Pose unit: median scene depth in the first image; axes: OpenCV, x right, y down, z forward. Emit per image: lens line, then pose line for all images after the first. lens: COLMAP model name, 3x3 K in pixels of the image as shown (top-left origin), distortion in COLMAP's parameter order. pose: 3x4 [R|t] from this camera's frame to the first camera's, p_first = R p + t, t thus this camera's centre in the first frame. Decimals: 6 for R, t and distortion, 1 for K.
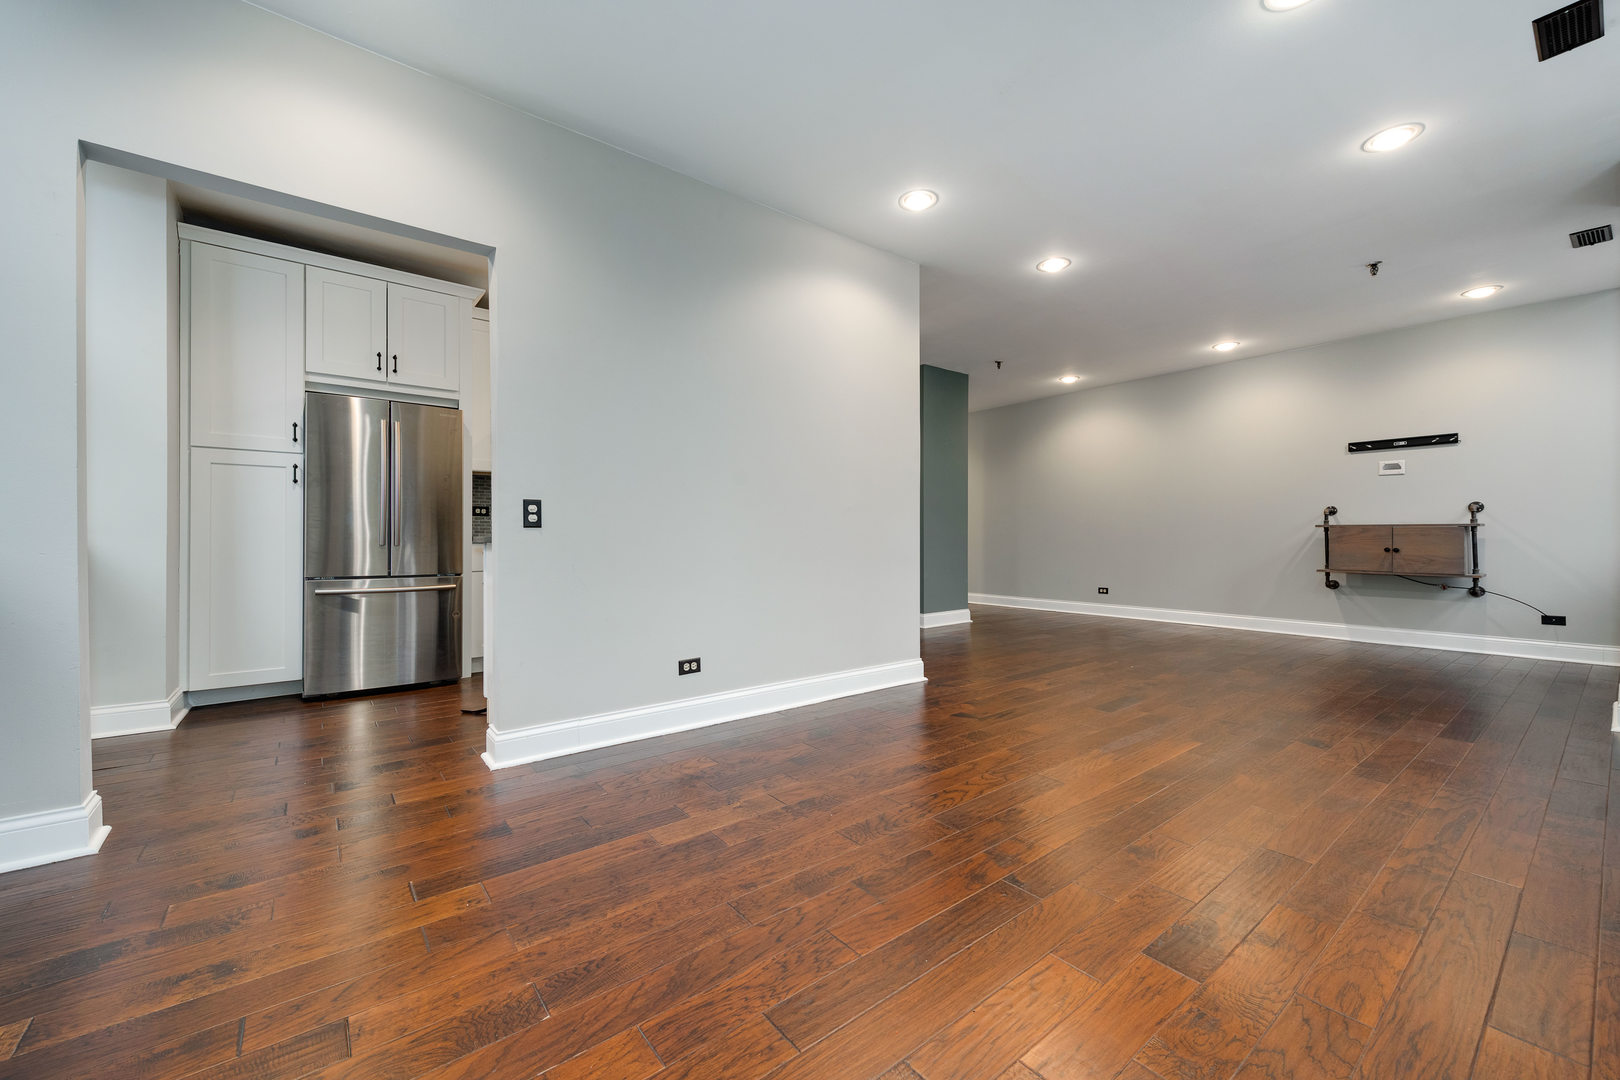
lens RADIAL K [[637.4, 0, 813.6], [0, 637.4, 536.5], [0, 0, 1]] dist [0.003636, -0.000120]
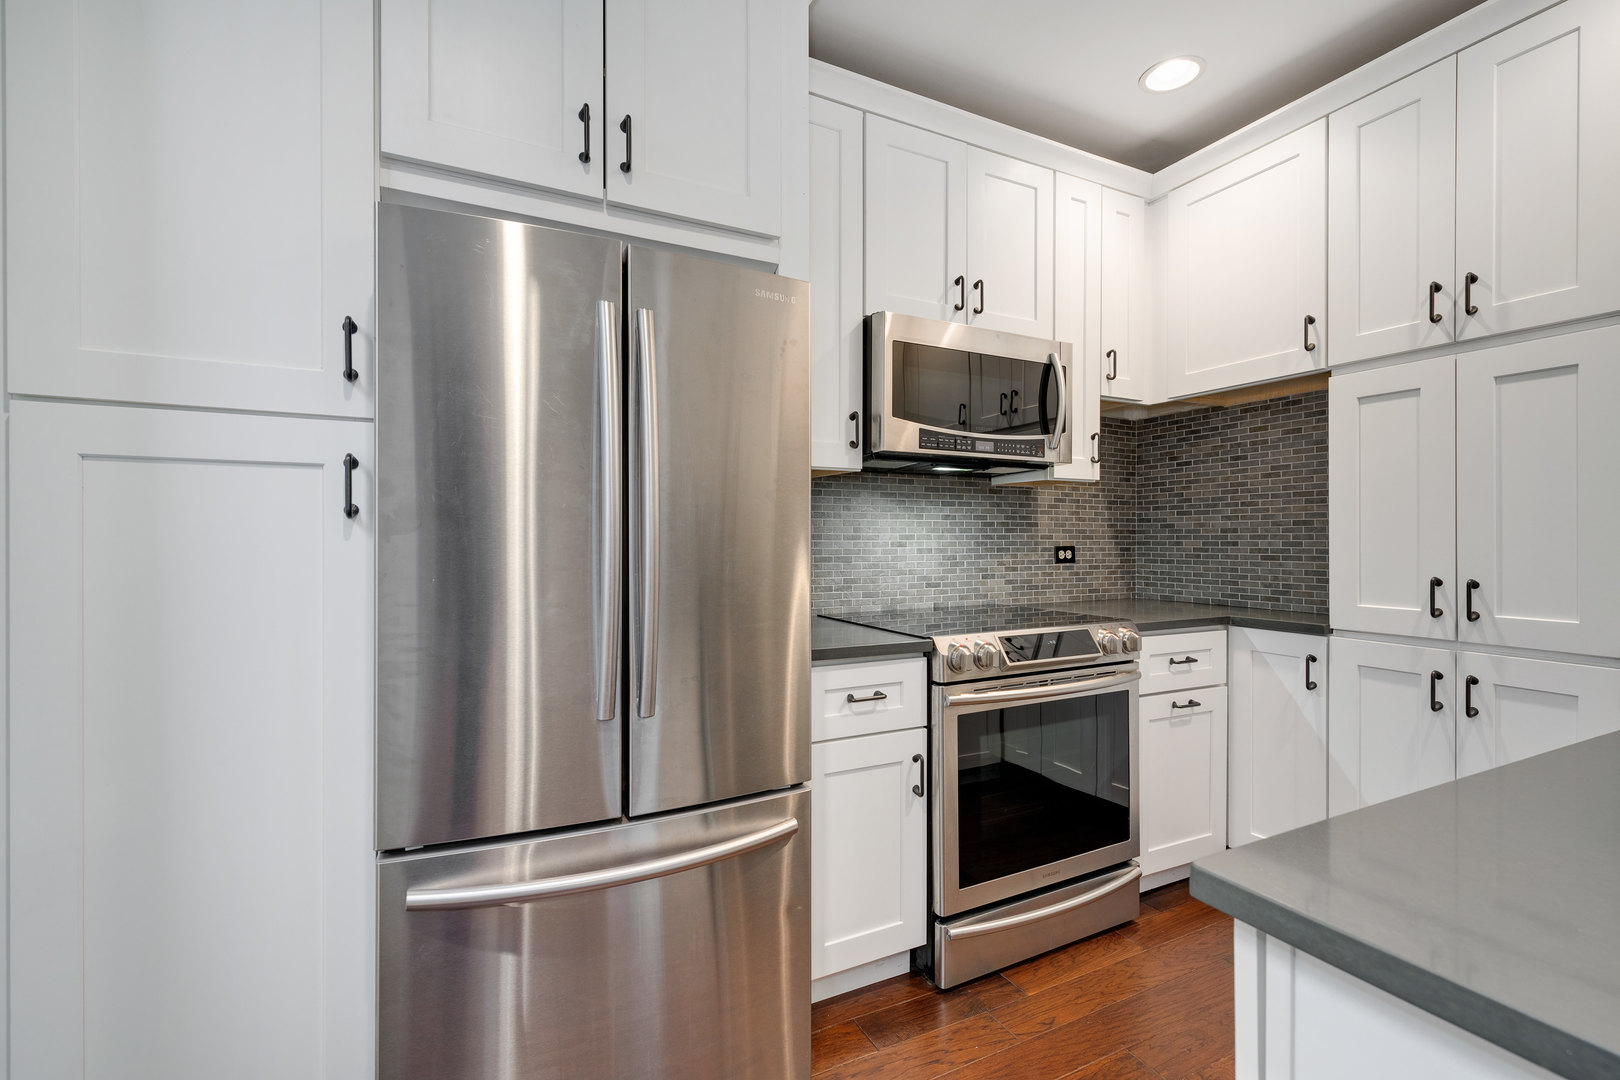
lens RADIAL K [[734.6, 0, 810.0], [0, 734.6, 540.0], [0, 0, 1]] dist [0.003059, 0.000124]
pose [[0.976411, 0.002343, -0.215906, -0.679556], [-0.001058, 0.999981, 0.006069, -0.097650], [0.215916, -0.005697, 0.976395, 0.917798]]
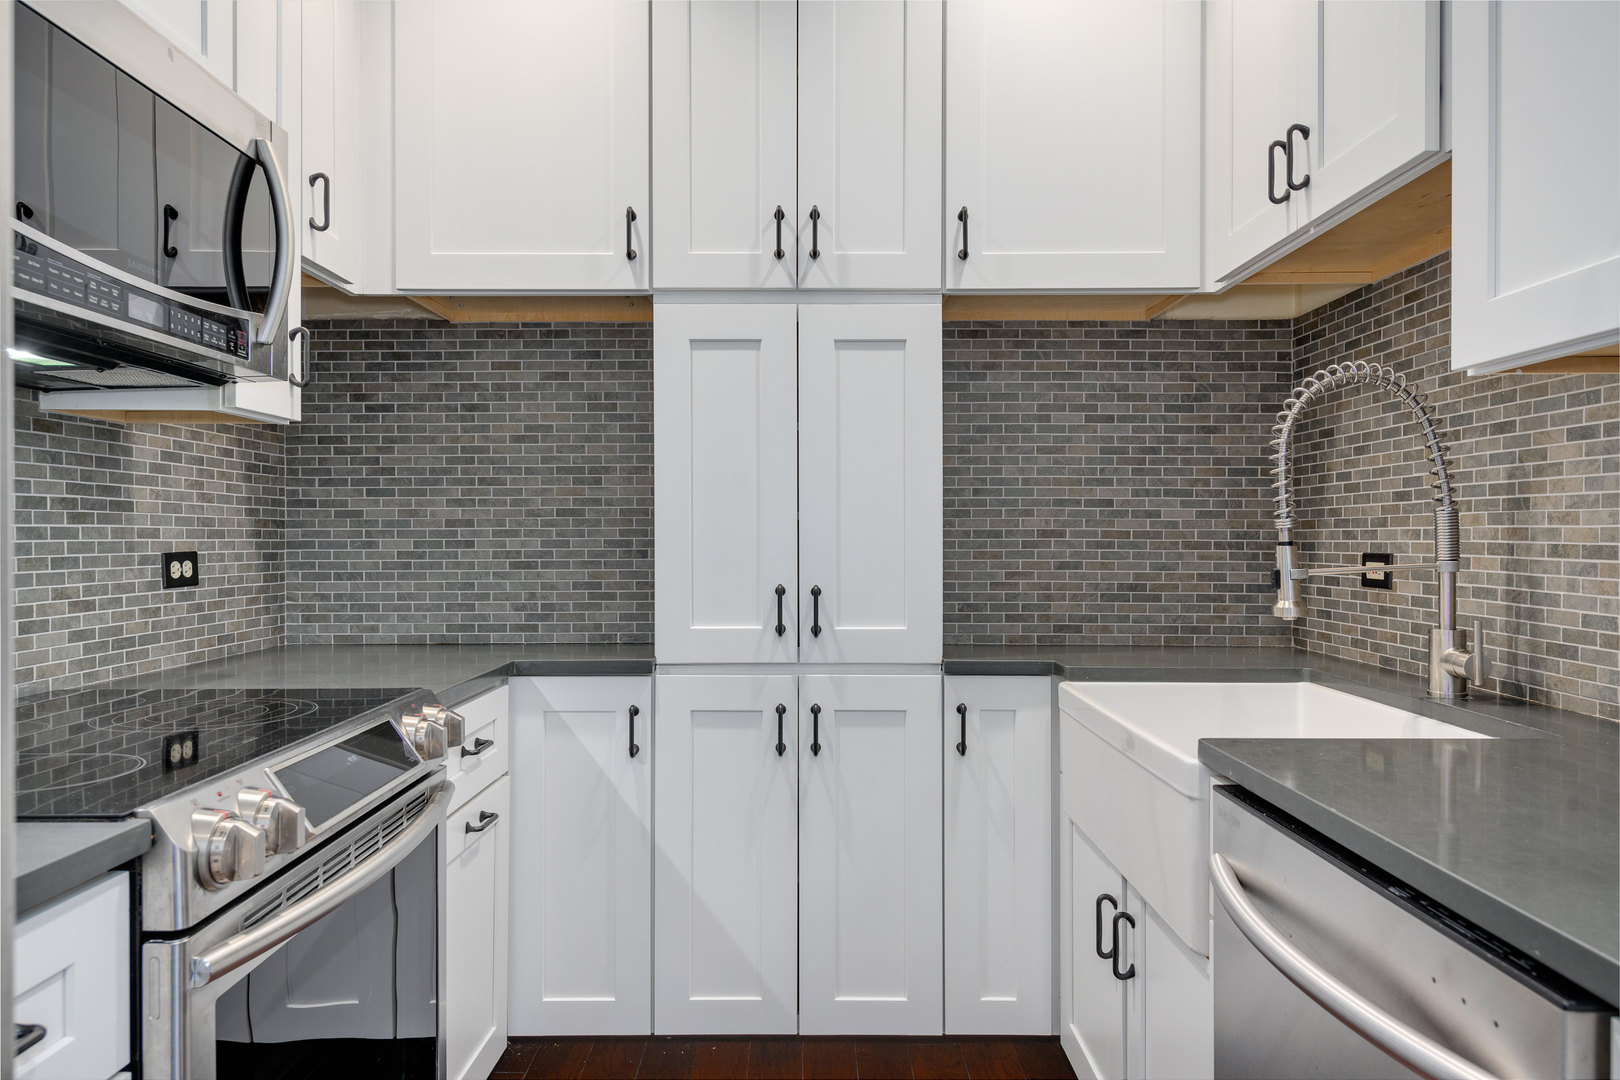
lens RADIAL K [[1072.3, 0, 822.2], [0, 1072.3, 541.1], [0, 0, 1]] dist [0.004988, -0.000329]
pose [[0.621882, -0.003442, 0.783103, -0.847604], [-0.001625, 0.999983, 0.005686, -0.095527], [-0.783109, -0.004808, 0.621865, 1.195254]]
